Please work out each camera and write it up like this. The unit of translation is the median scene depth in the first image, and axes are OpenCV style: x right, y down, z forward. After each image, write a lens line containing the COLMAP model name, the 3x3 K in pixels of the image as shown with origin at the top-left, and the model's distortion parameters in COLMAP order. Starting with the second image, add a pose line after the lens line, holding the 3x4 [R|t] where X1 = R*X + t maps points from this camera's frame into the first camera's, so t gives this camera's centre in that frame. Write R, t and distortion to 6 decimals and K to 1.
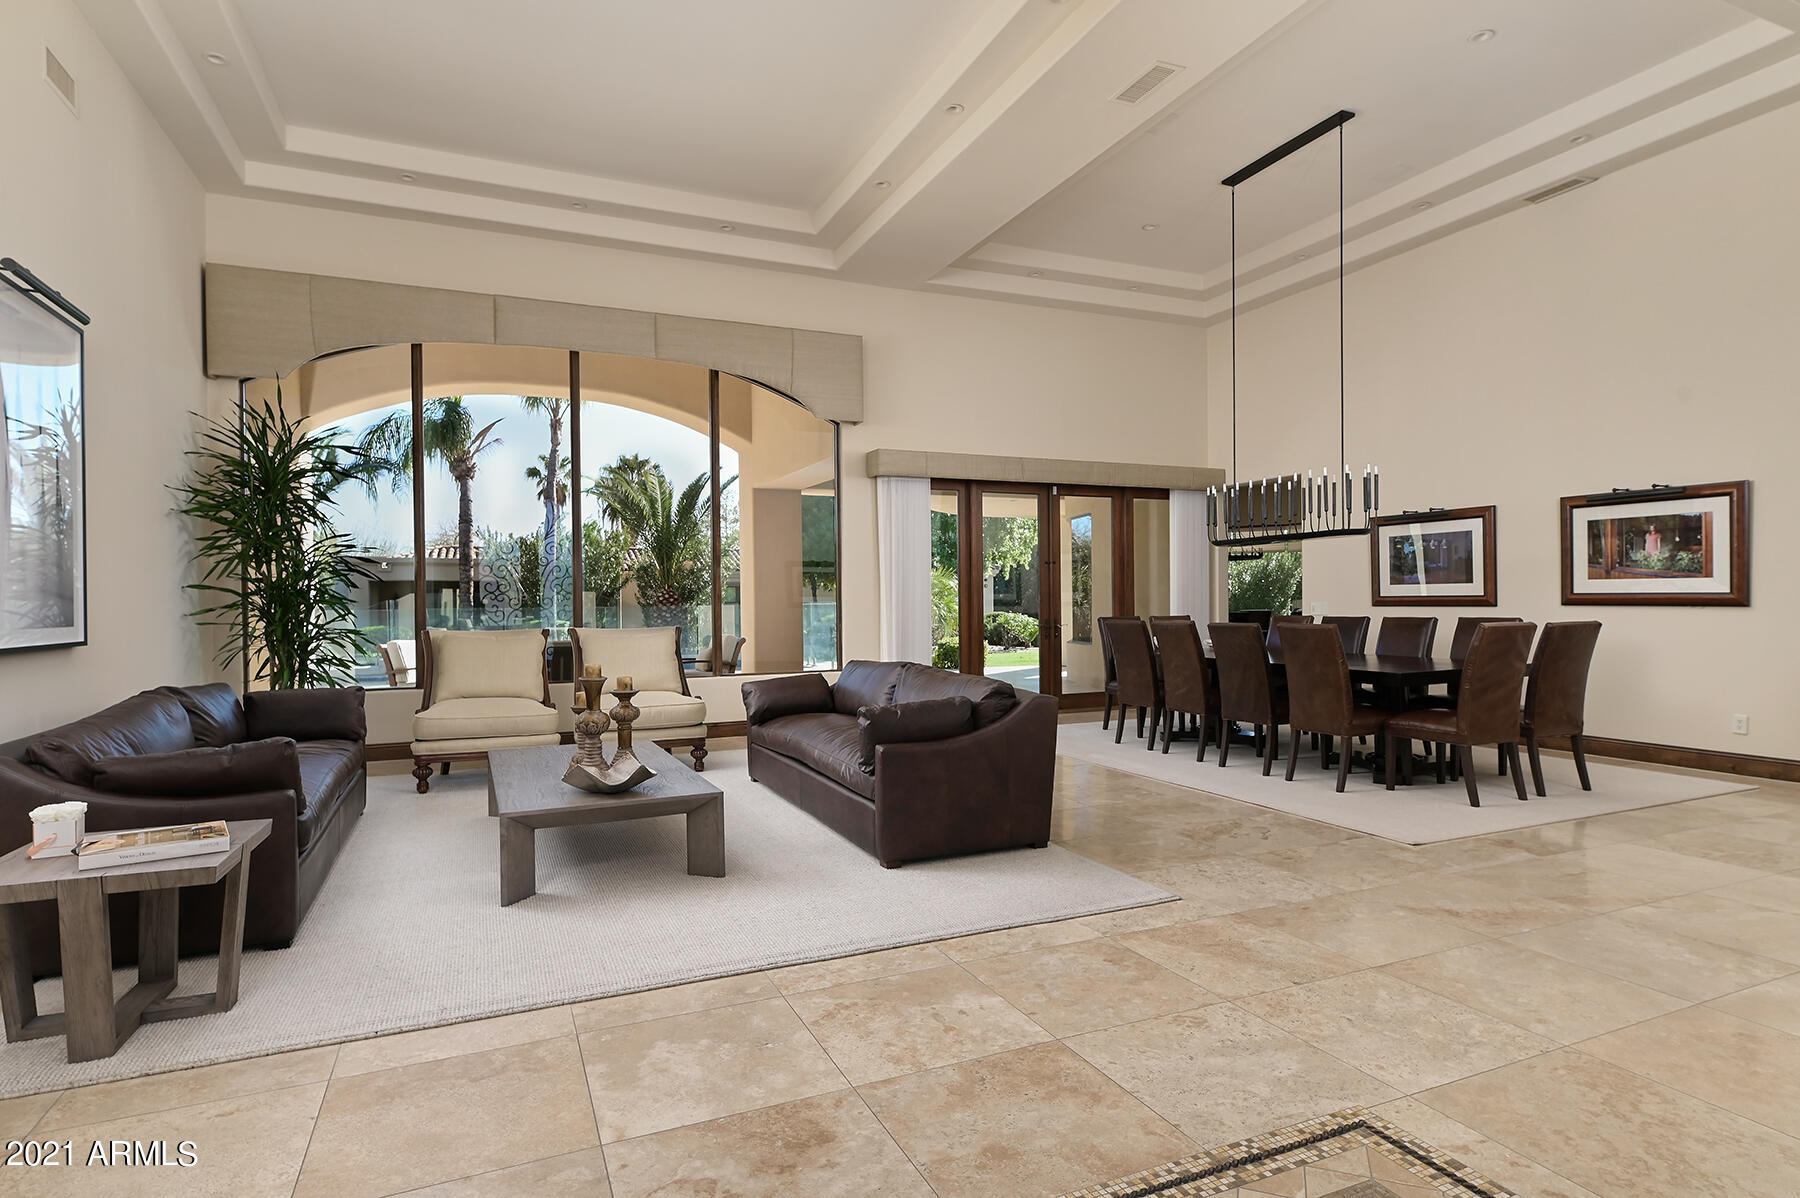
lens RADIAL K [[951.2, 0, 901.2], [0, 951.2, 606.4], [0, 0, 1]] dist [0.000073, -0.000174]
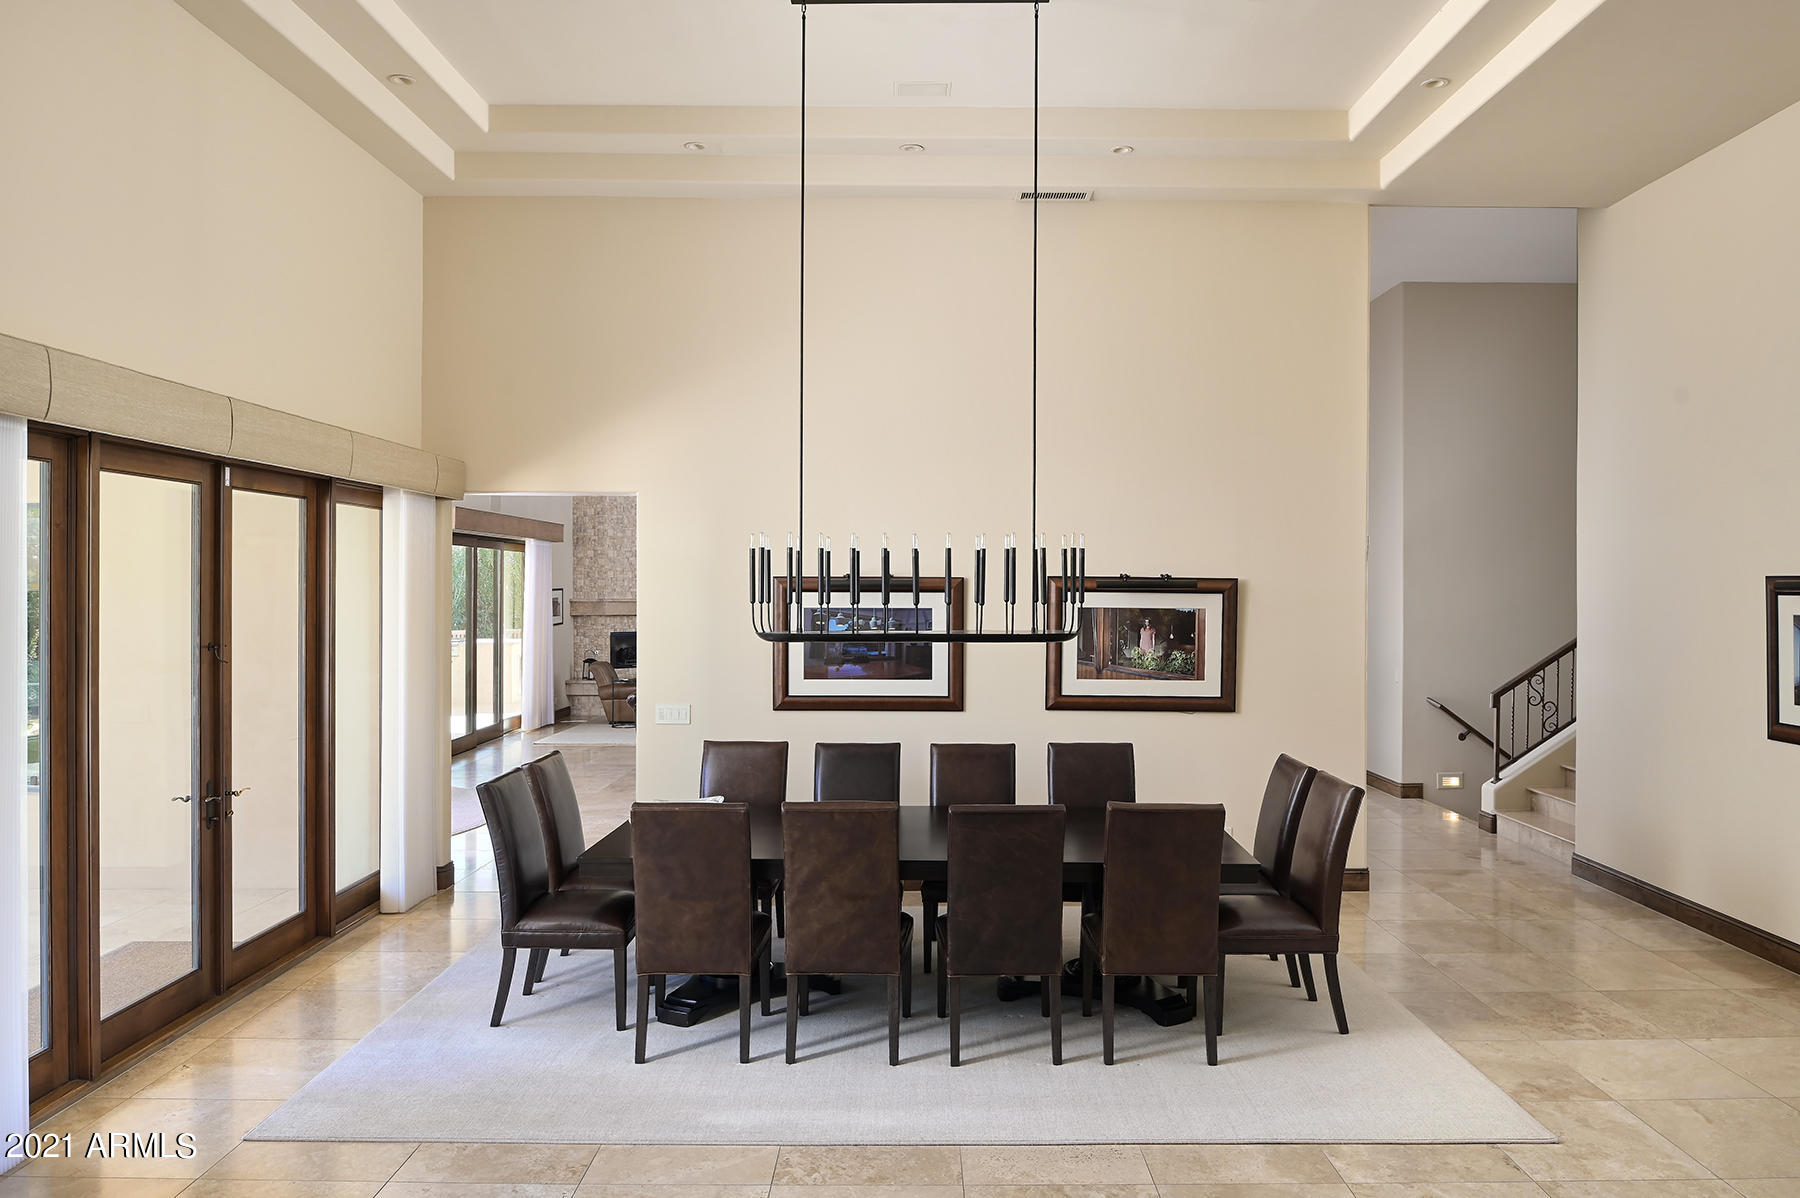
lens RADIAL K [[1295.5, 0, 897.5], [0, 1295.5, 595.4], [0, 0, 1]] dist [-0.062004, 0.004683]
pose [[0.390673, 0.008815, 0.920487, -0.394576], [-0.005173, 0.999959, -0.007380, -0.097308], [-0.920515, -0.001879, 0.390702, 0.751190]]
